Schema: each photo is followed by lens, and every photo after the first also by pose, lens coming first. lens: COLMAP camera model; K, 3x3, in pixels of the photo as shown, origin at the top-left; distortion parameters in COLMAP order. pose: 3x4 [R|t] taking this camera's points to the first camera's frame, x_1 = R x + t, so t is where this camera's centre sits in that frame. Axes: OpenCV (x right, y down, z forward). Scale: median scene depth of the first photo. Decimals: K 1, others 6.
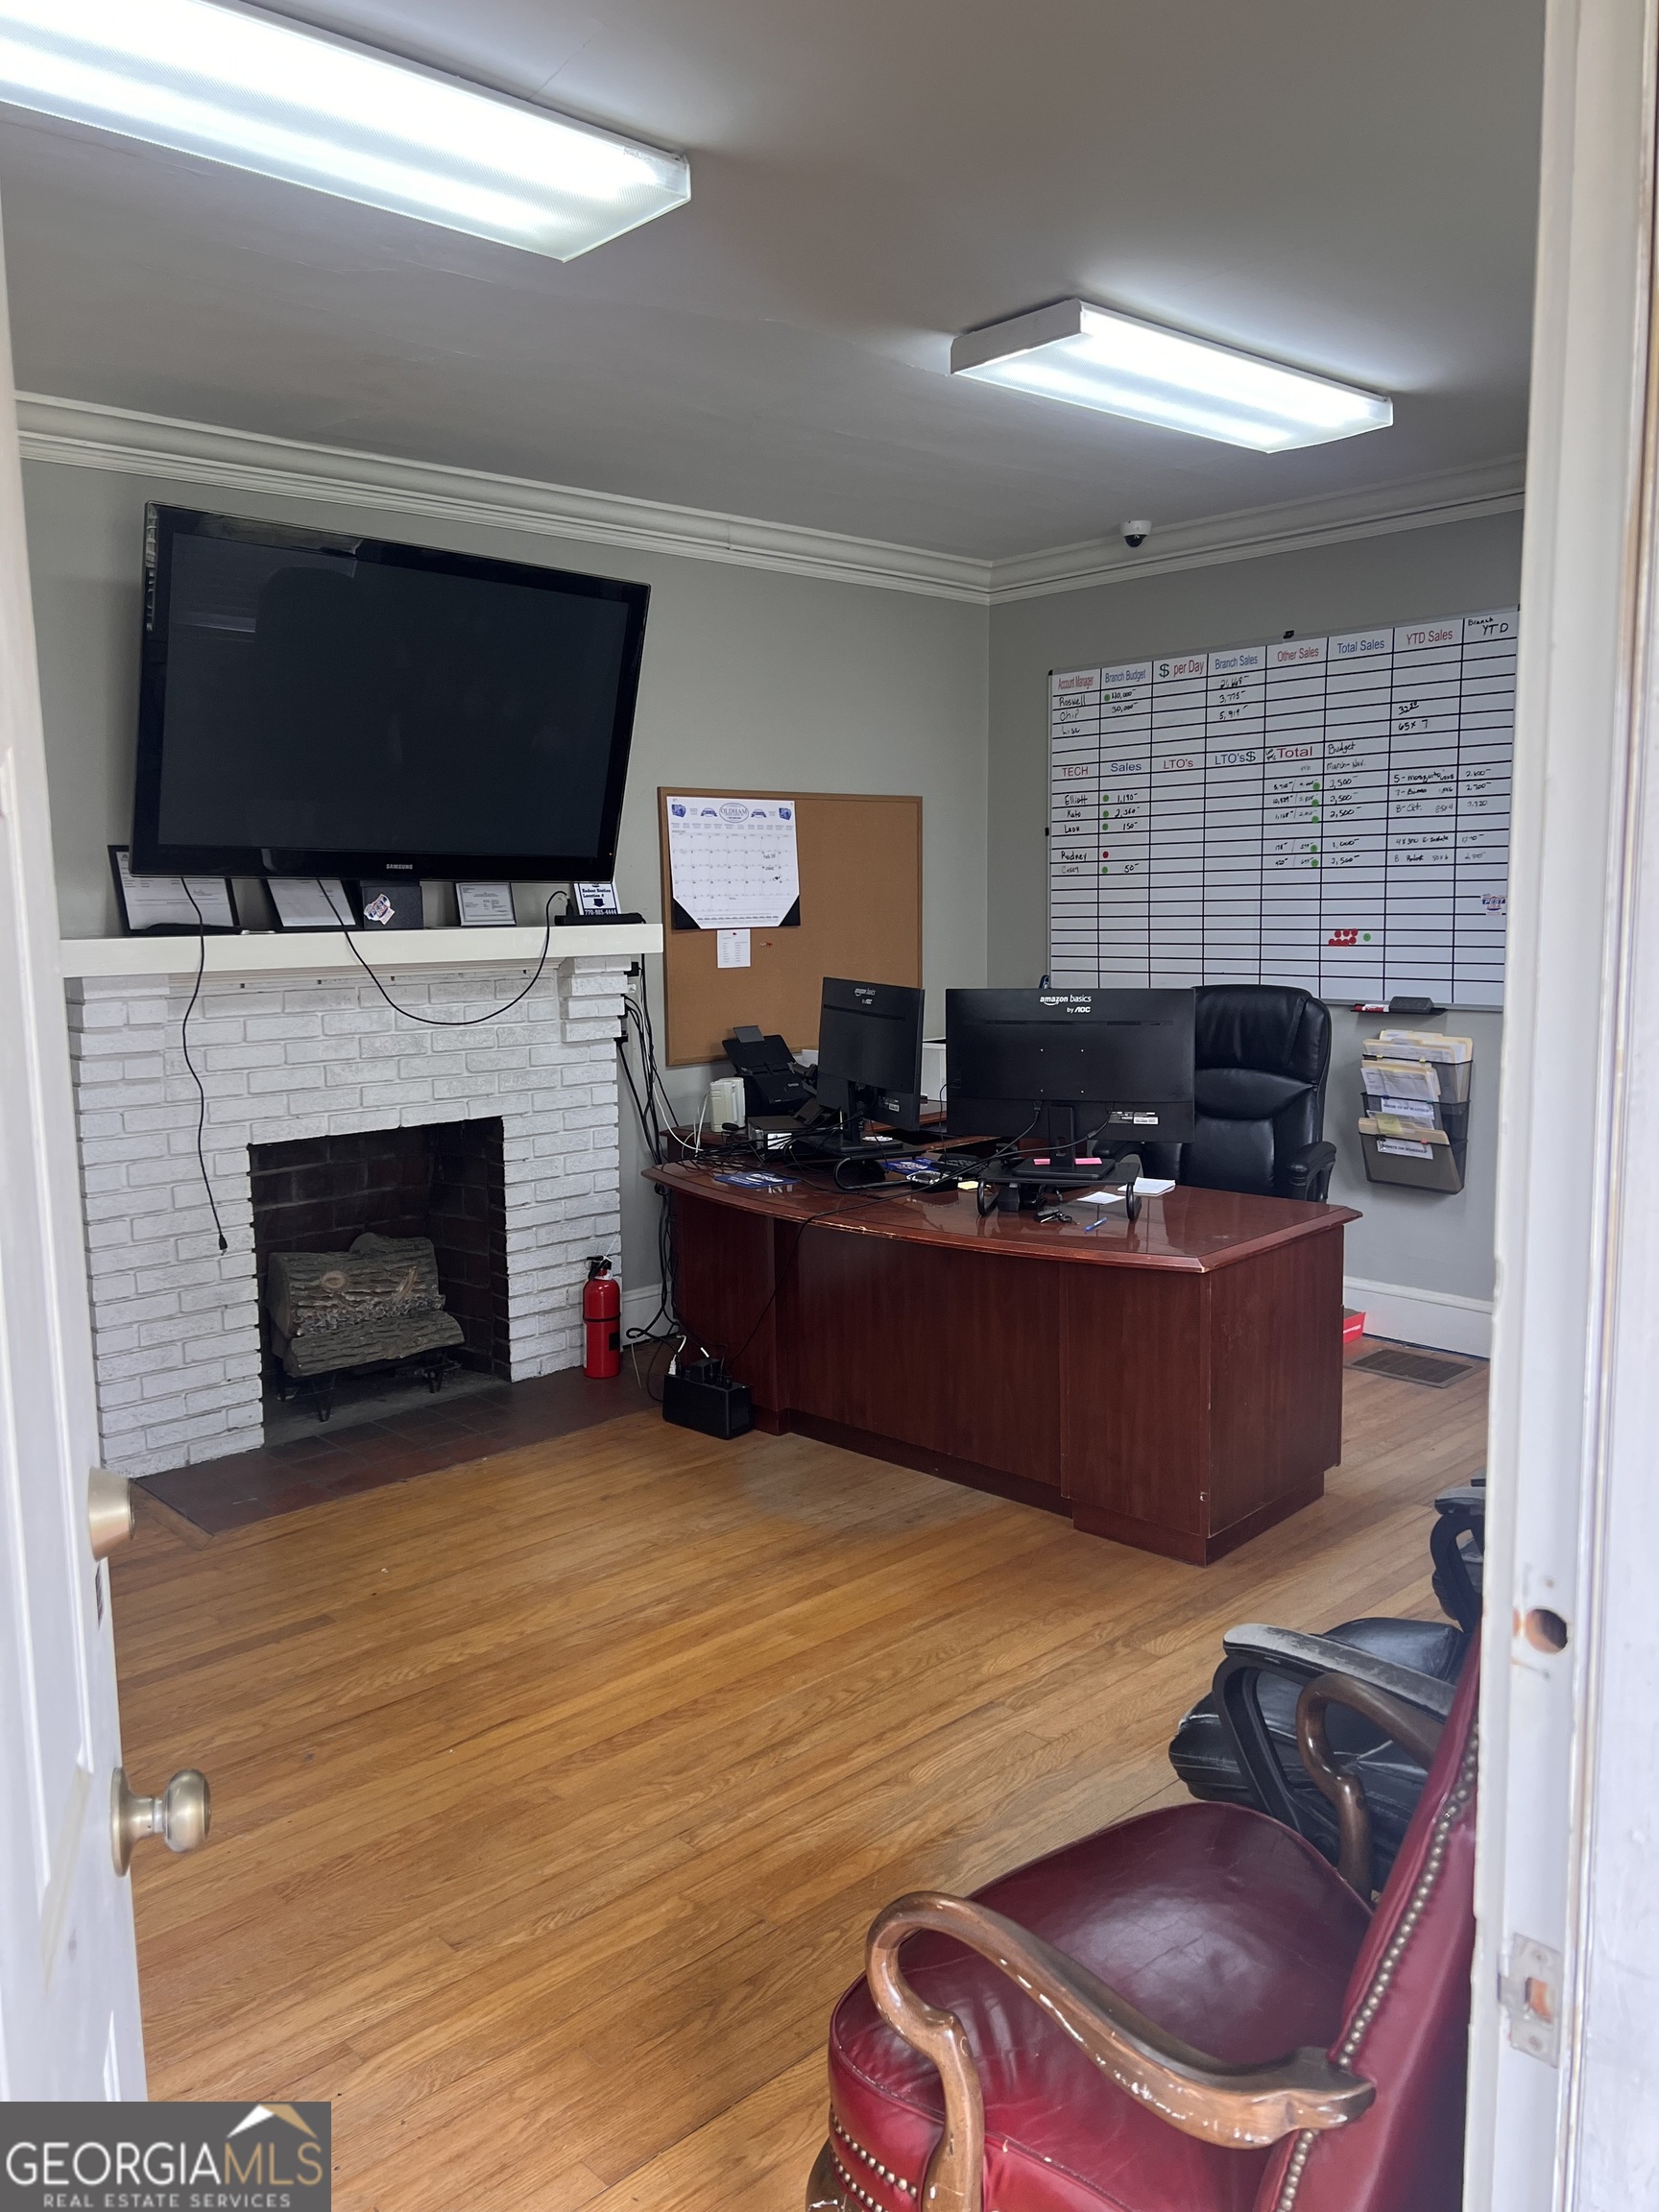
lens RADIAL K [[1663.8, 0, 830.0], [0, 1663.8, 1118.0], [0, 0, 1]] dist [0.047707, -0.003947]
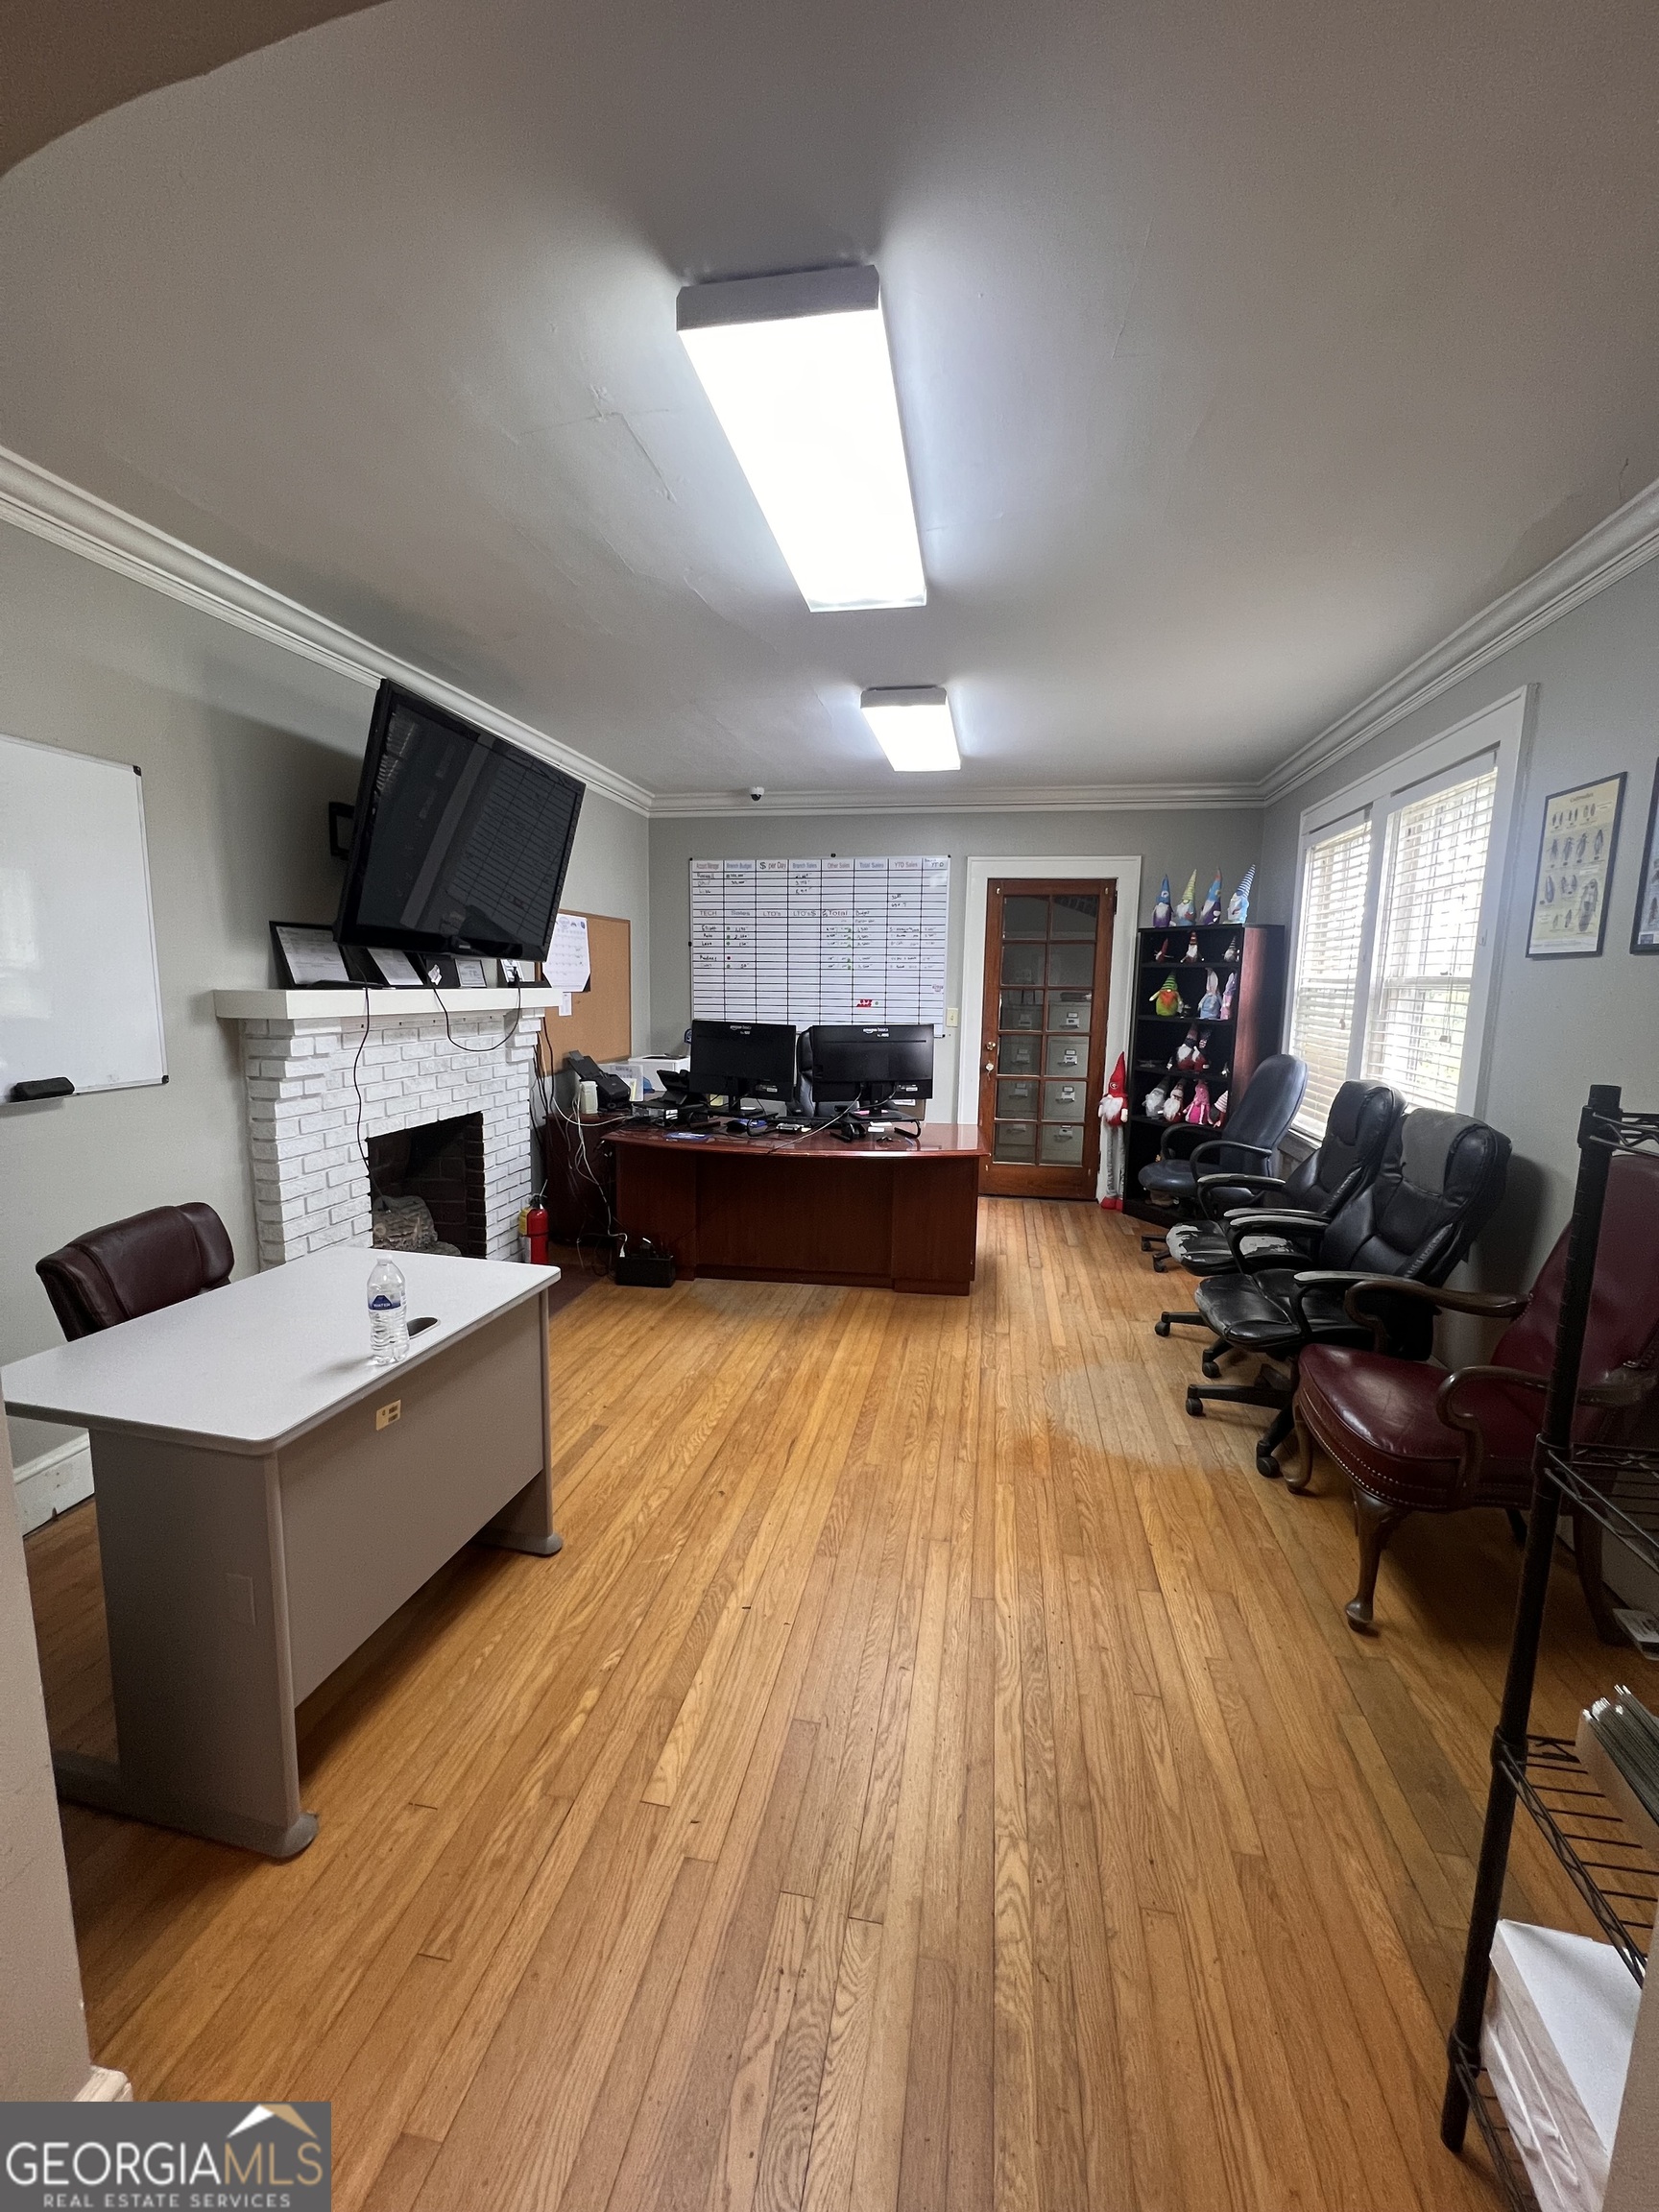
lens RADIAL K [[897.4, 0, 834.1], [0, 897.4, 1104.2], [0, 0, 1]] dist [-0.000131, -0.000048]
pose [[0.798538, -0.054489, 0.599473, -0.457292], [0.055254, 0.998325, 0.017141, -0.003285], [-0.599403, 0.019436, 0.800211, 0.143795]]
